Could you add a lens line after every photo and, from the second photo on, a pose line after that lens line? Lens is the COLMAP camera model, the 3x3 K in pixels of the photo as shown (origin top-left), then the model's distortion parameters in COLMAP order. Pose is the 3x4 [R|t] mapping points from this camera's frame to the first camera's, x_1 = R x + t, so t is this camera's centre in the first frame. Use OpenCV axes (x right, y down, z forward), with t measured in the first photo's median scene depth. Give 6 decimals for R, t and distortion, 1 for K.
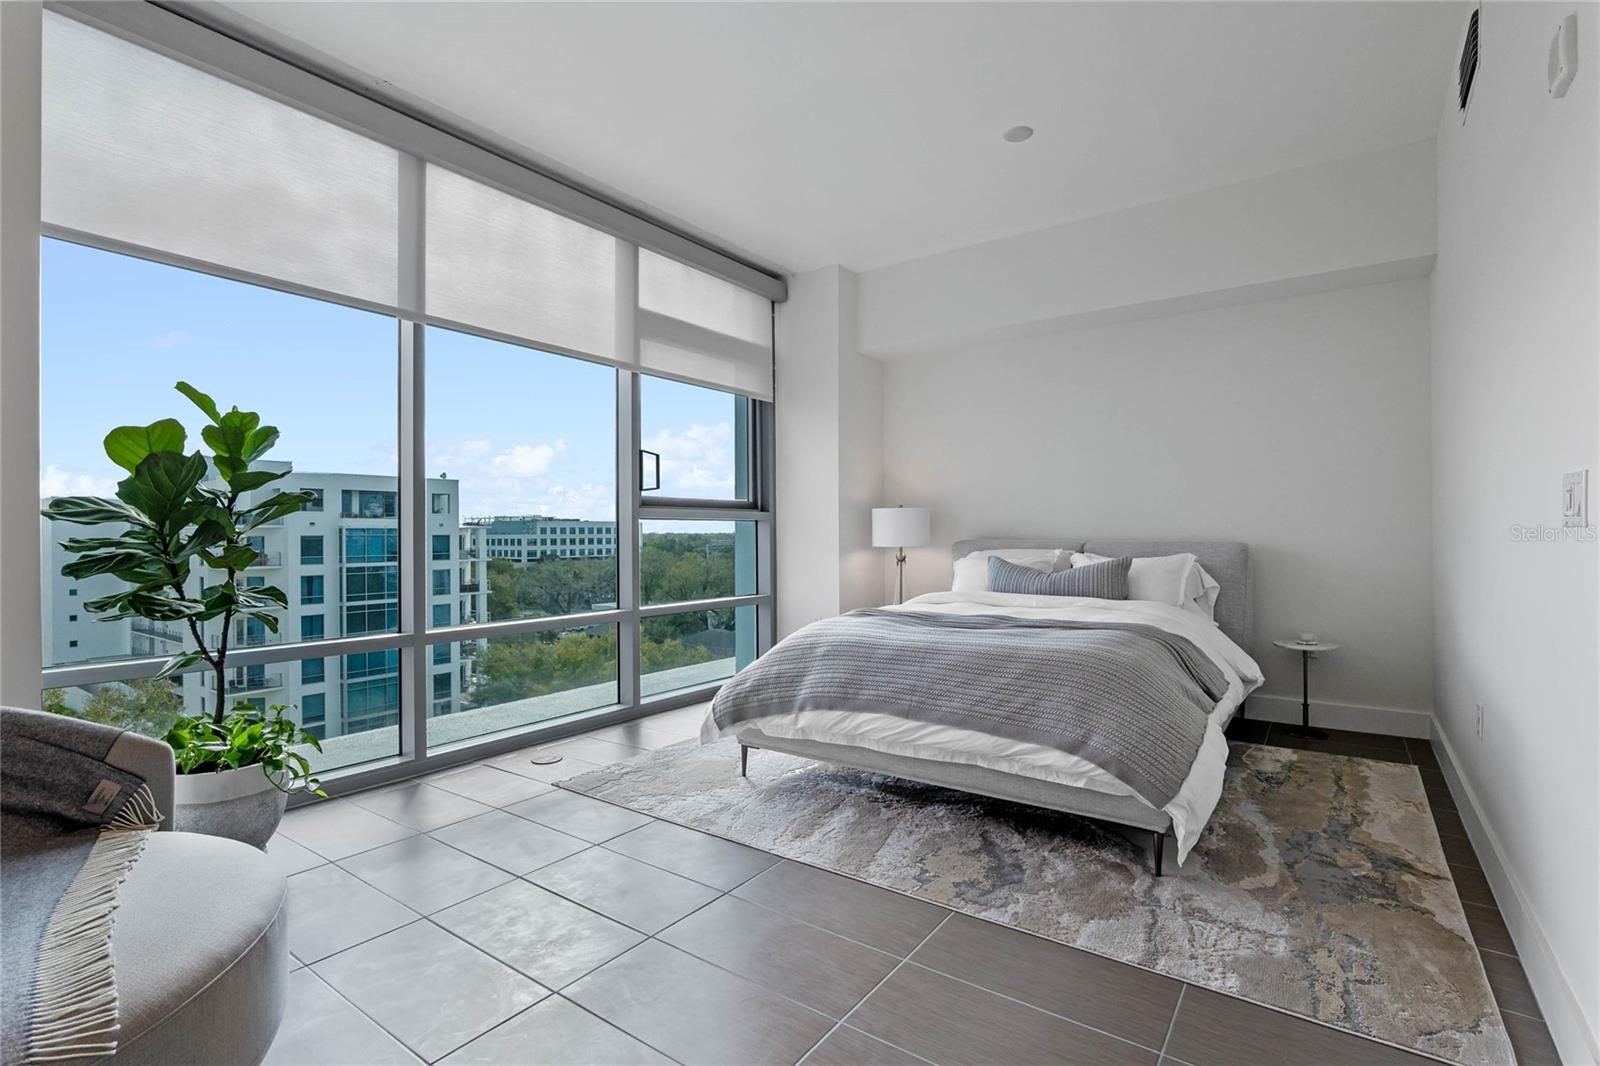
lens RADIAL K [[742.1, 0, 827.1], [0, 742.1, 534.3], [0, 0, 1]] dist [-0.022087, 0.005660]
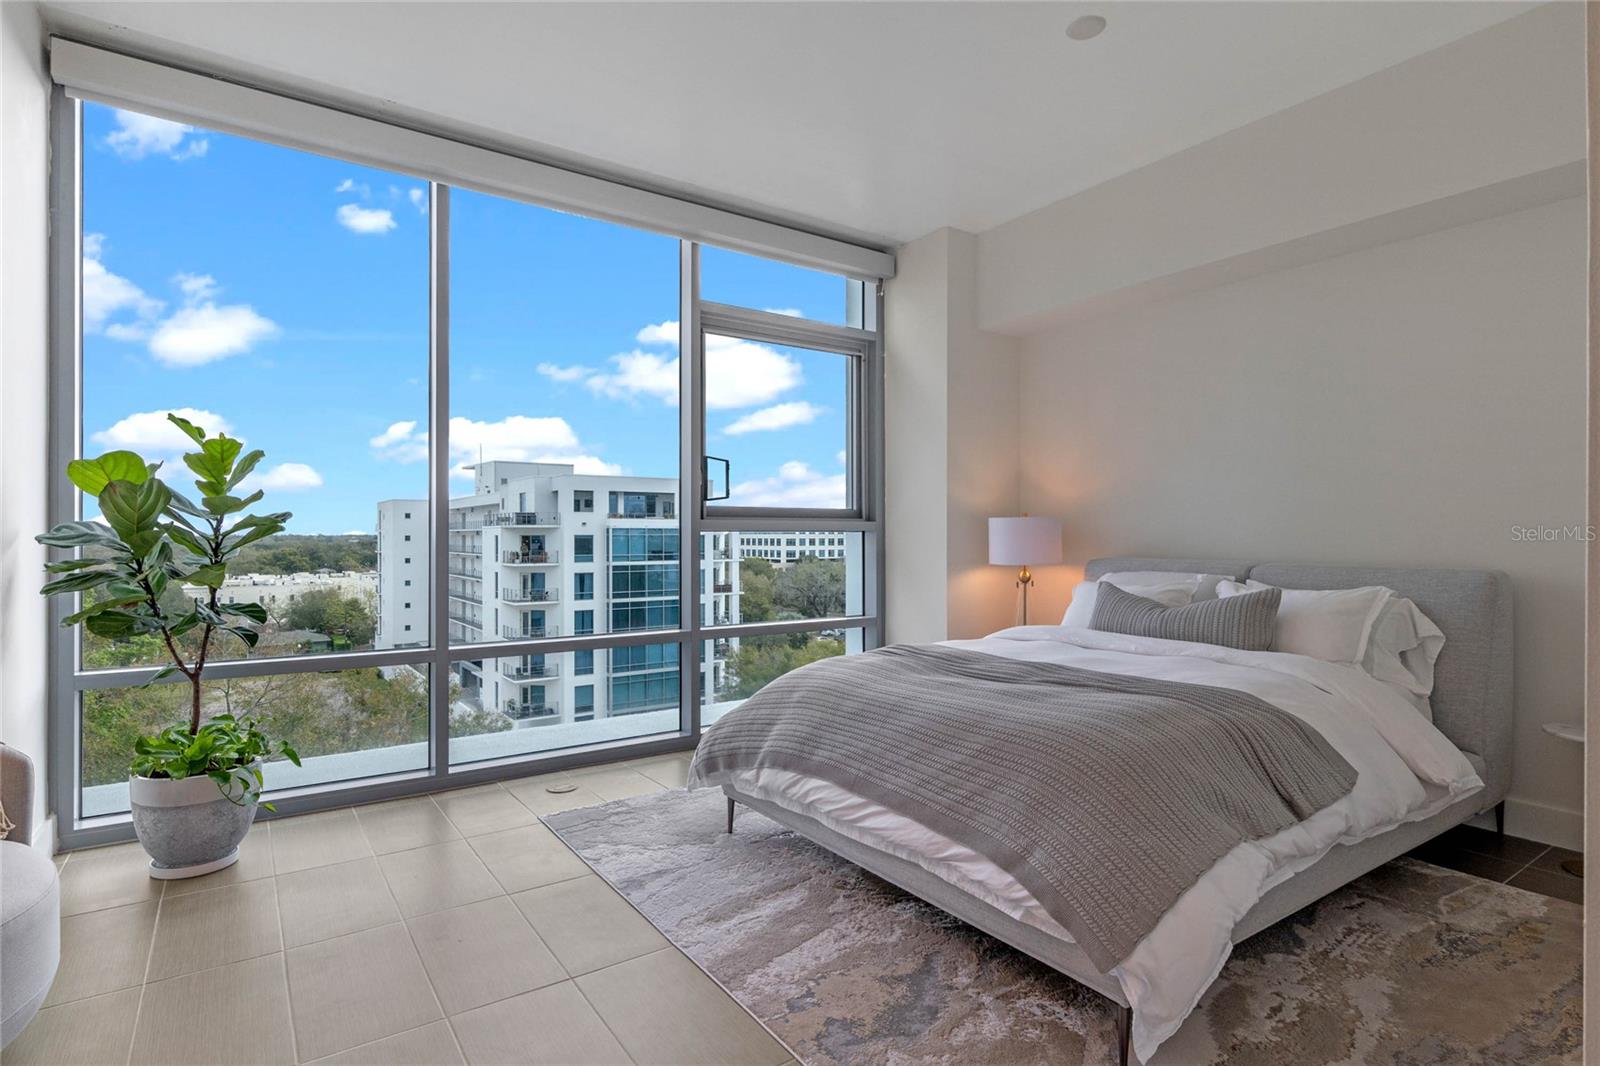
lens RADIAL K [[819.0, 0, 825.6], [0, 819.0, 532.3], [0, 0, 1]] dist [-0.002383, 0.000338]
pose [[0.942639, 0.004132, -0.333788, 0.351625], [-0.005150, 0.999984, -0.002164, -0.028035], [0.333773, 0.003759, 0.942646, 0.145463]]
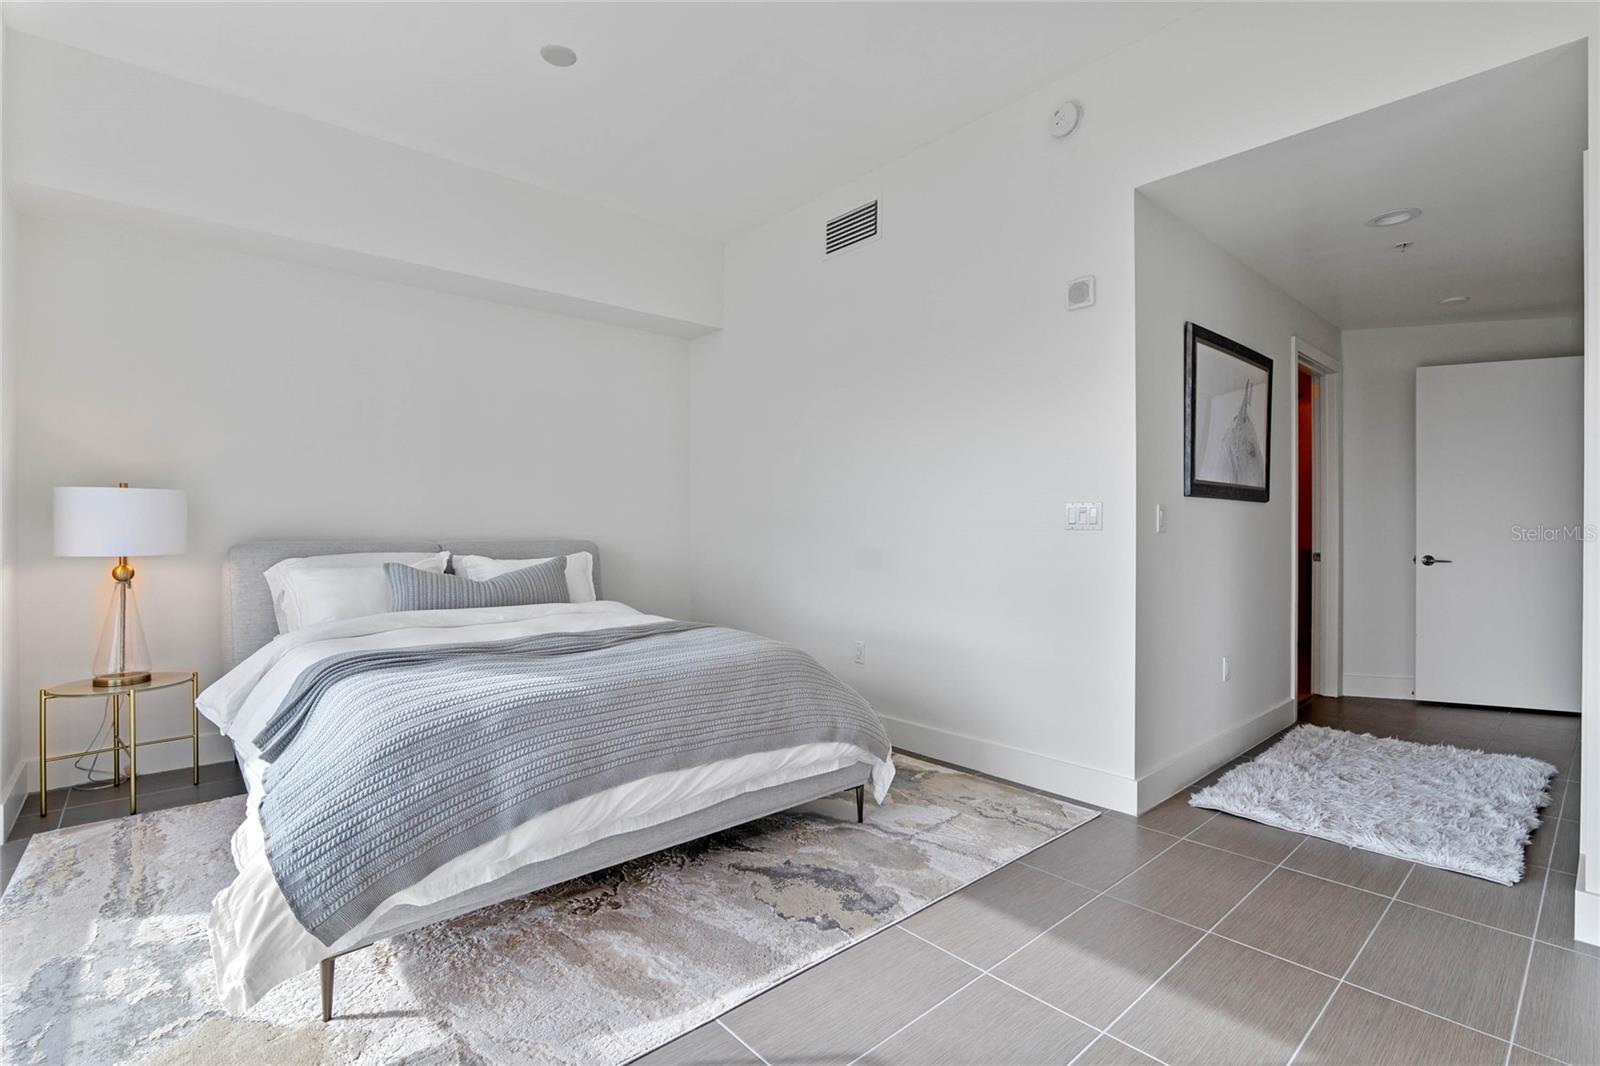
lens RADIAL K [[742.1, 0, 787.9], [0, 742.1, 530.8], [0, 0, 1]] dist [-0.022087, 0.005660]
pose [[0.257181, -0.002940, 0.966359, -0.575270], [0.002620, 0.999994, 0.002345, -0.004642], [-0.966360, 0.001929, 0.257187, 0.642528]]
